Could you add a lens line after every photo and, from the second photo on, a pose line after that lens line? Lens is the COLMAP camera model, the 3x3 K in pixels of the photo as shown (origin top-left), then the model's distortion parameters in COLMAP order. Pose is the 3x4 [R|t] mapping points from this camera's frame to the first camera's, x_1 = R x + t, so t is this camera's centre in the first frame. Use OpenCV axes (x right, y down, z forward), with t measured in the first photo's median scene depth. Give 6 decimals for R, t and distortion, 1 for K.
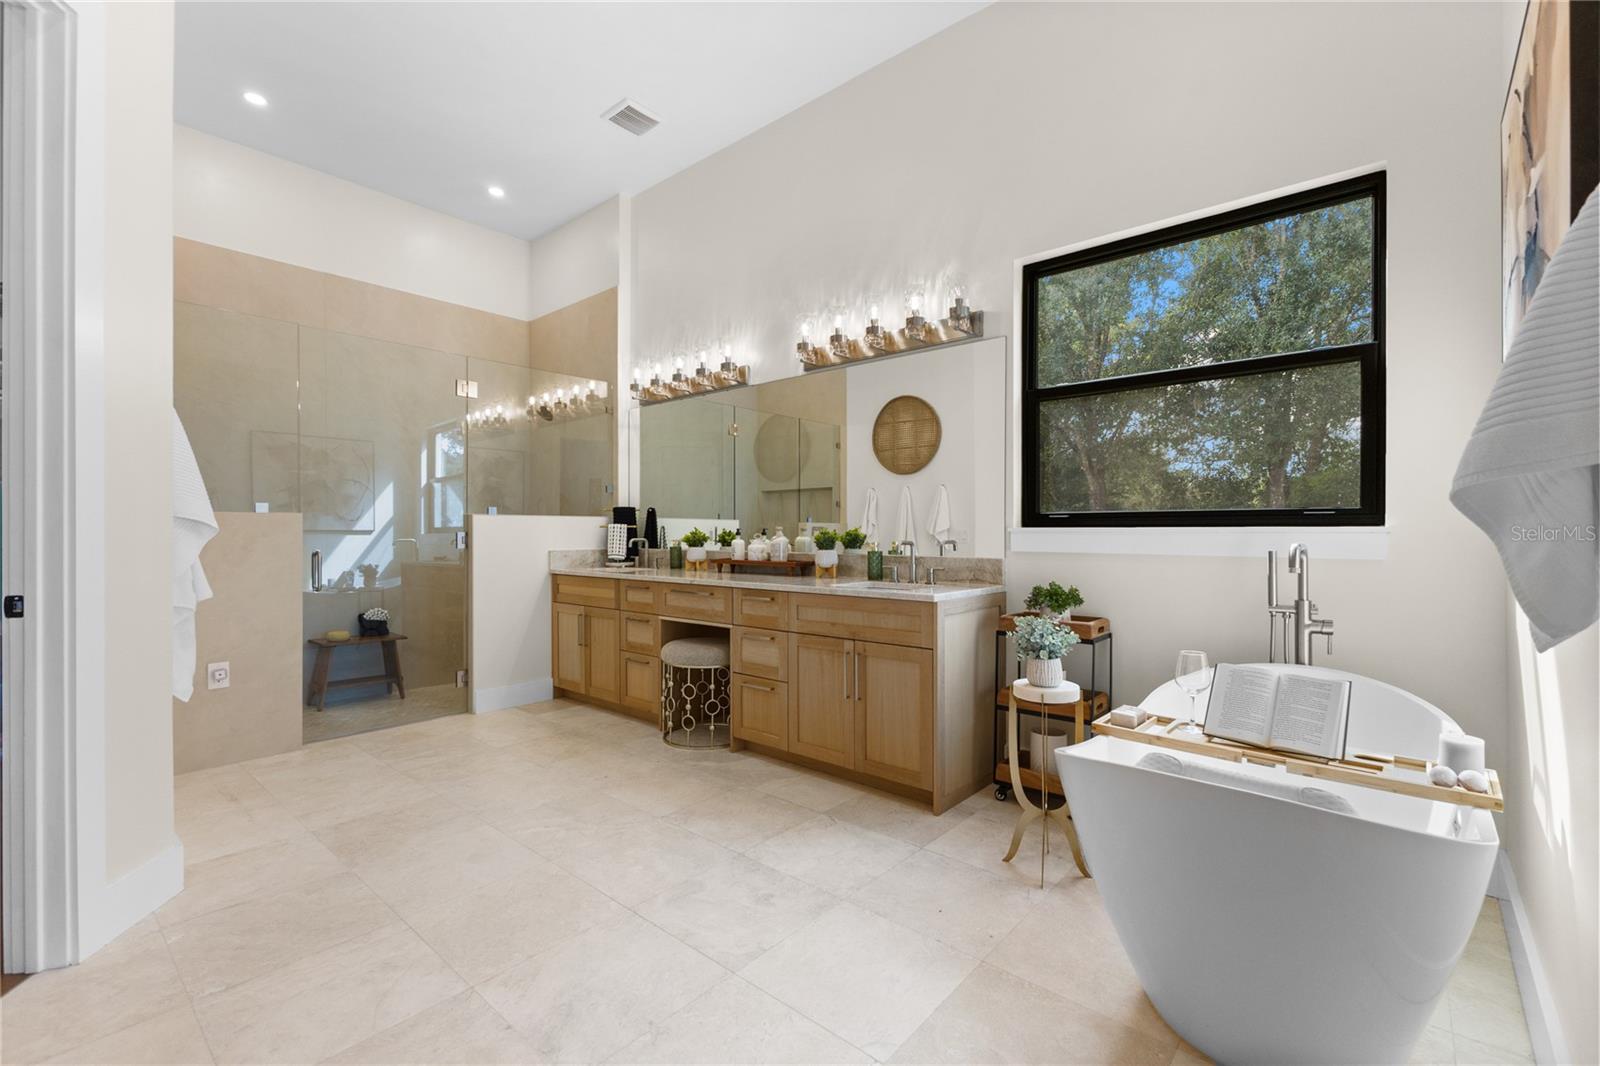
lens RADIAL K [[690.9, 0, 797.5], [0, 690.9, 532.1], [0, 0, 1]] dist [0.013018, -0.002377]
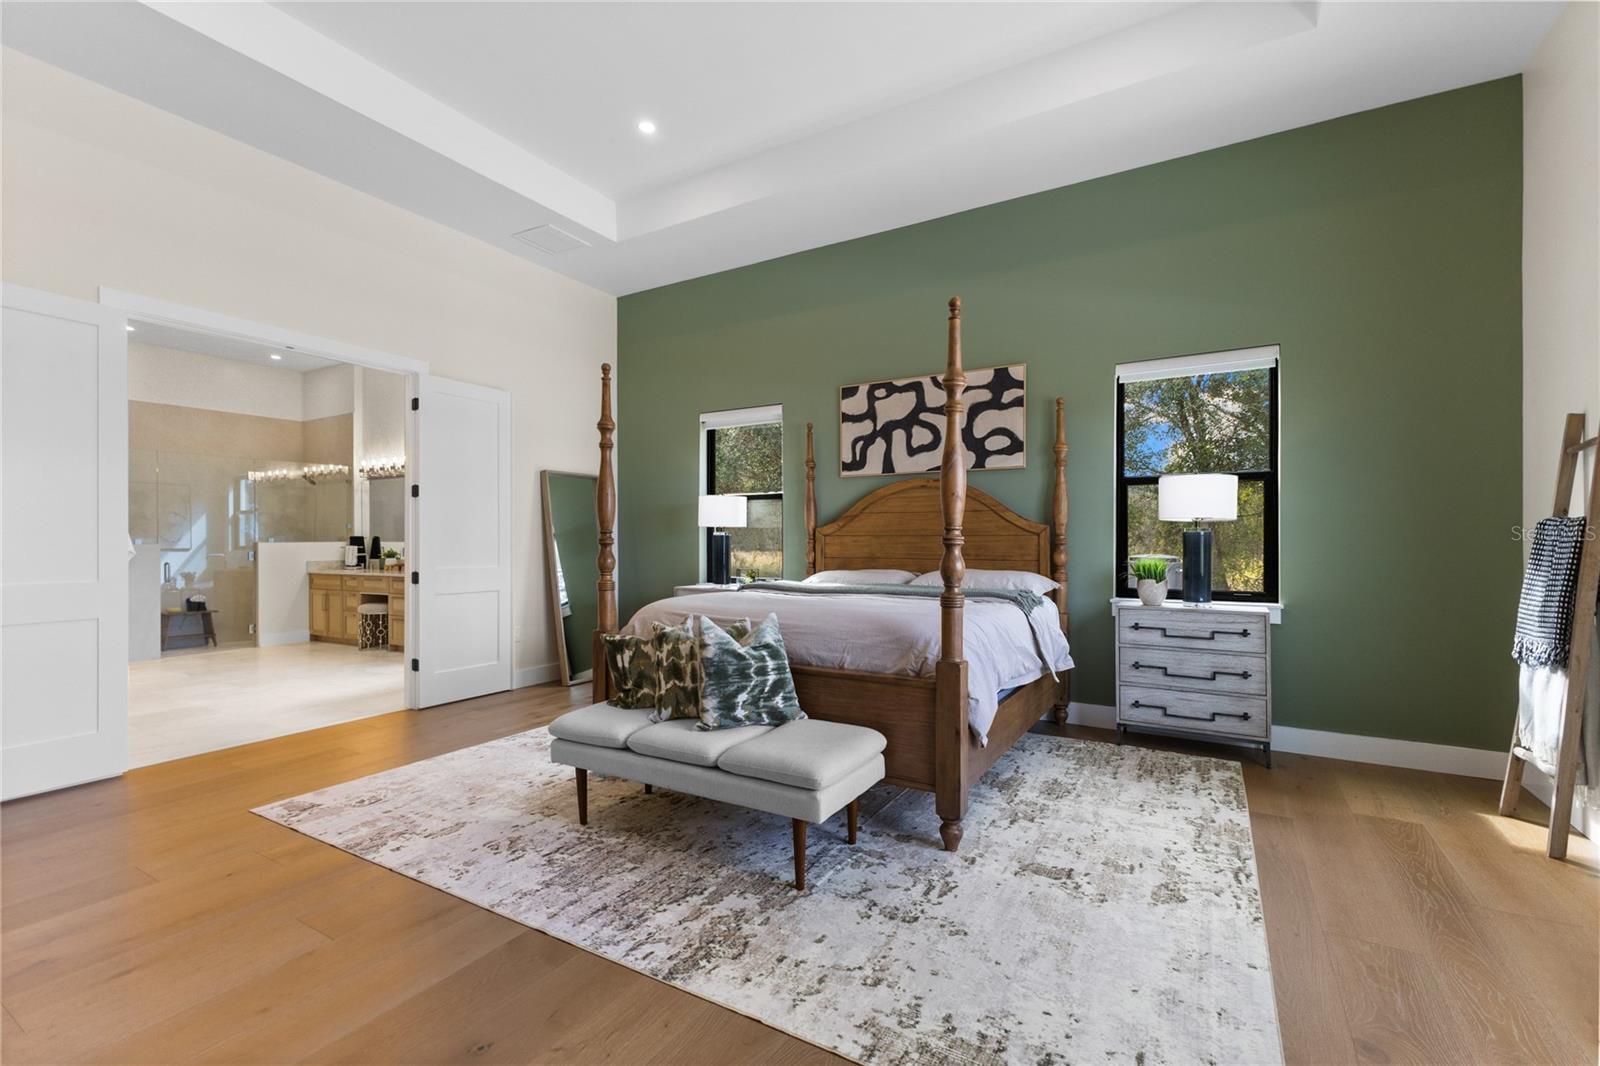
lens RADIAL K [[690.9, 0, 813.0], [0, 690.9, 536.4], [0, 0, 1]] dist [0.013018, -0.002377]
pose [[0.980978, -0.006918, 0.193993, 0.574561], [0.007375, 0.999971, -0.001631, -0.024520], [-0.193976, 0.003031, 0.981002, -1.025110]]
